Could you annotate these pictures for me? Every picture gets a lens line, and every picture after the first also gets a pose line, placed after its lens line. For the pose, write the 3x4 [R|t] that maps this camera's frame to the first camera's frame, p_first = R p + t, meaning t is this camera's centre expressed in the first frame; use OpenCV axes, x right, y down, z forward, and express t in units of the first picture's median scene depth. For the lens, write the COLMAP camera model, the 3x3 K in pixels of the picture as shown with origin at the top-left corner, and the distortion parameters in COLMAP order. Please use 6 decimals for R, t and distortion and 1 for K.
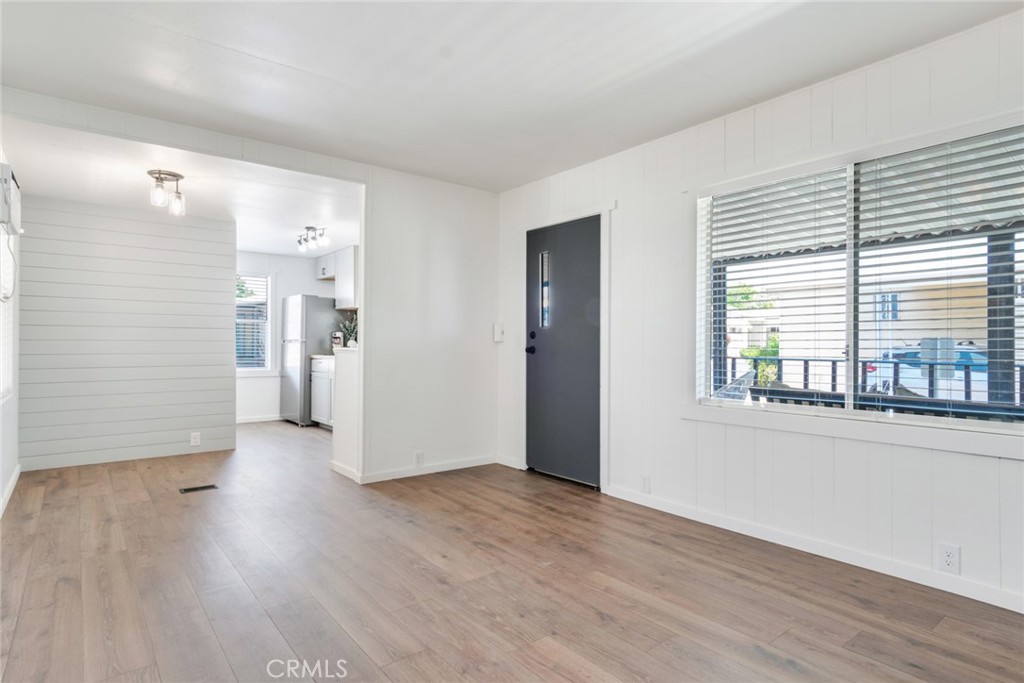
lens RADIAL K [[546.5, 0, 512.5], [0, 546.5, 342.9], [0, 0, 1]] dist [-0.003621, -0.001382]
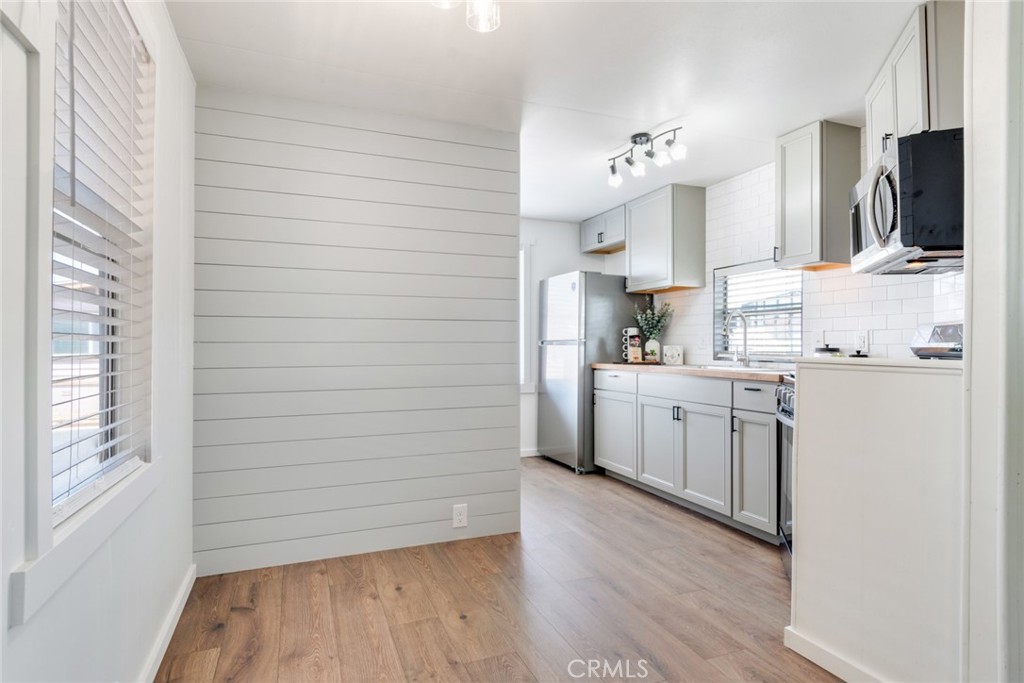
lens RADIAL K [[546.5, 0, 513.9], [0, 546.5, 341.0], [0, 0, 1]] dist [-0.003621, -0.001382]
pose [[0.957375, -0.005093, -0.288802, -0.271844], [0.003436, 0.999975, -0.006242, -0.000757], [0.288827, 0.004983, 0.957368, 0.353524]]
